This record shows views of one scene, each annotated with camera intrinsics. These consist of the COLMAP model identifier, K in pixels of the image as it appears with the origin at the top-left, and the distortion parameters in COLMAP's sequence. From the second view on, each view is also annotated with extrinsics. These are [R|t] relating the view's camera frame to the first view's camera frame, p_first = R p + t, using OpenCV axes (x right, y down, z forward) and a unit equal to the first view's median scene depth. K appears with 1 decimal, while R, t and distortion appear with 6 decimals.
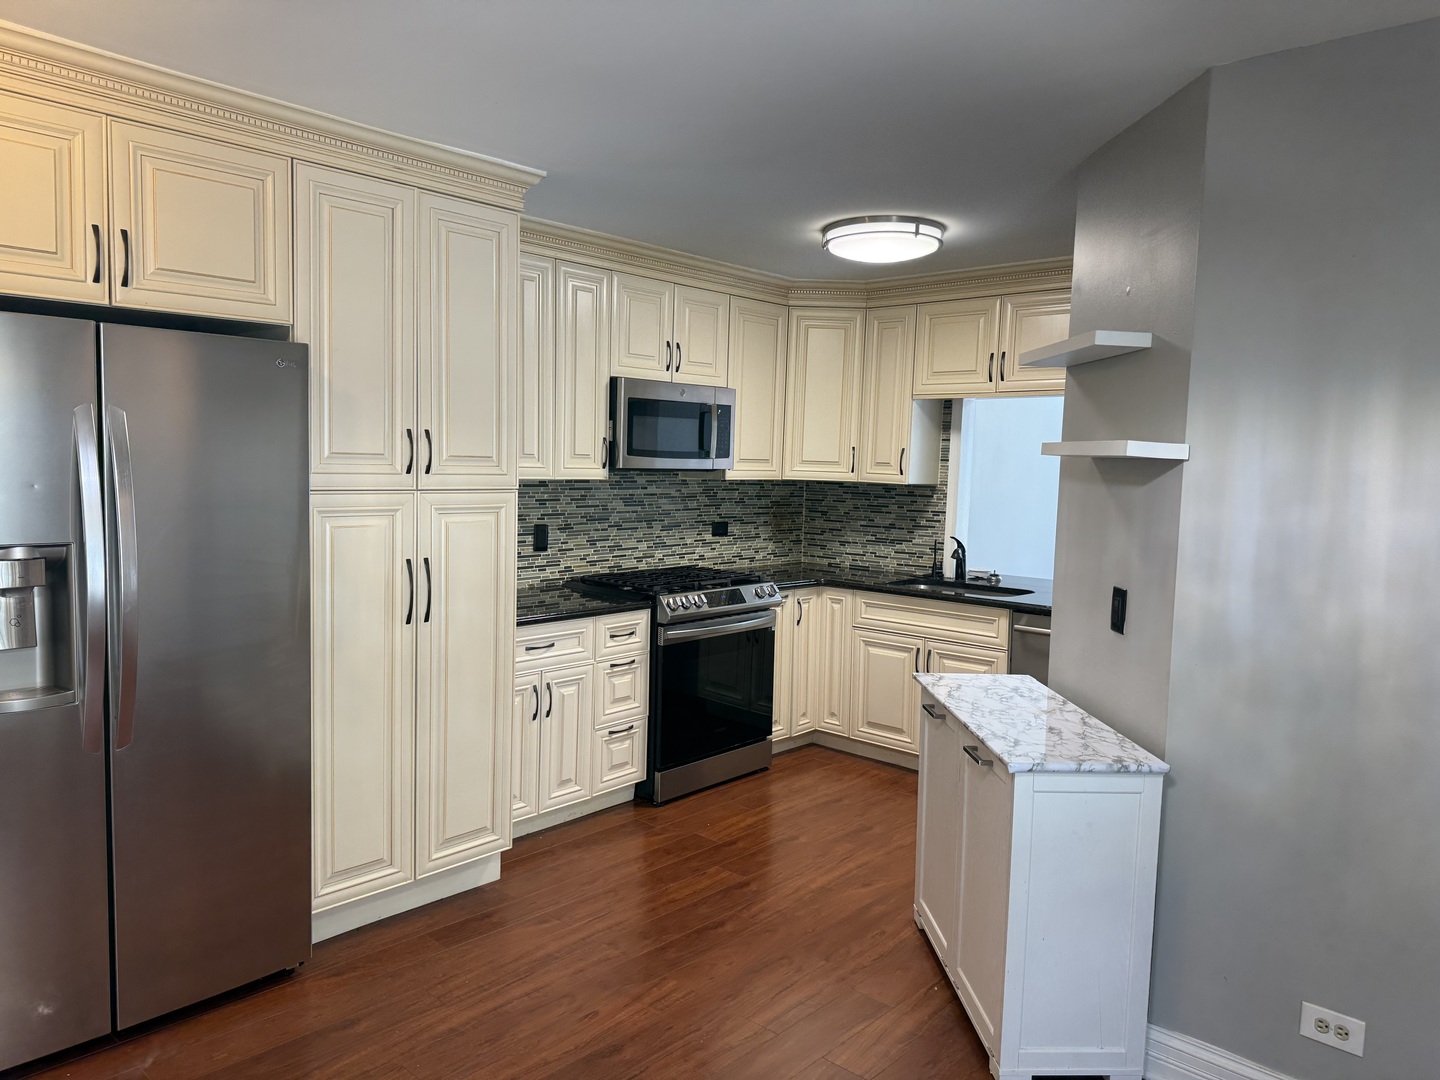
lens RADIAL K [[1003.6, 0, 721.4], [0, 1003.6, 537.9], [0, 0, 1]] dist [0.035199, -0.047706]
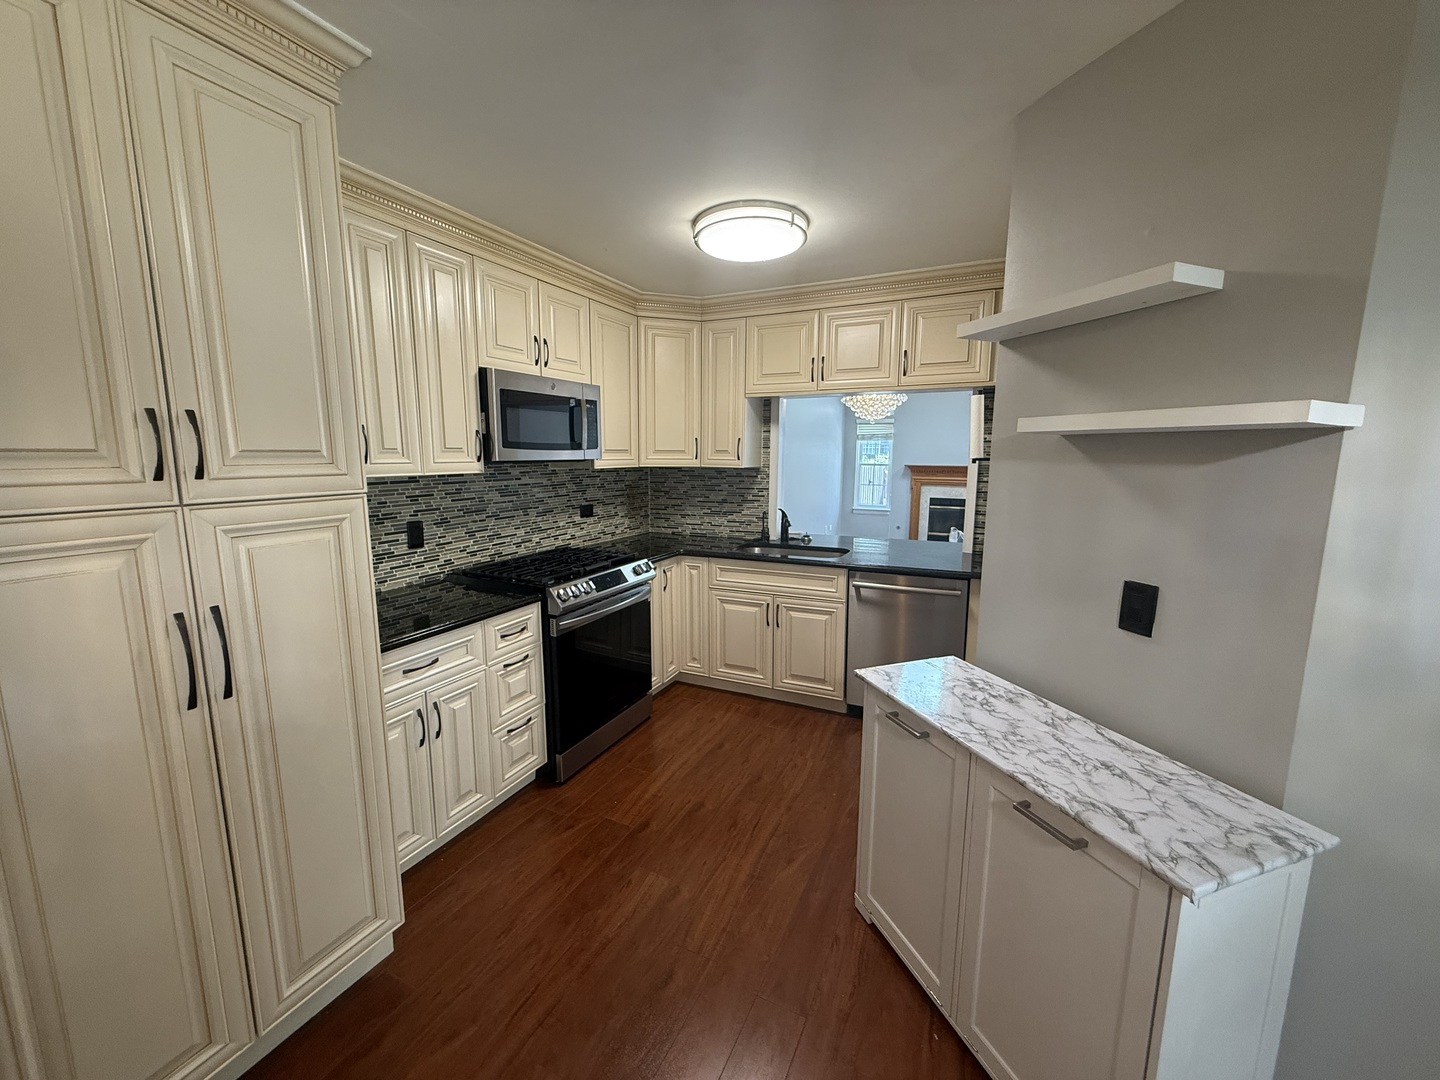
lens RADIAL K [[572.4, 0, 715.6], [0, 572.4, 539.5], [0, 0, 1]] dist [0.000012, -0.000640]
pose [[0.958052, -0.067409, 0.278555, -0.079282], [0.046761, 0.995687, 0.080126, -0.038949], [-0.282754, -0.063740, 0.957072, 0.550639]]
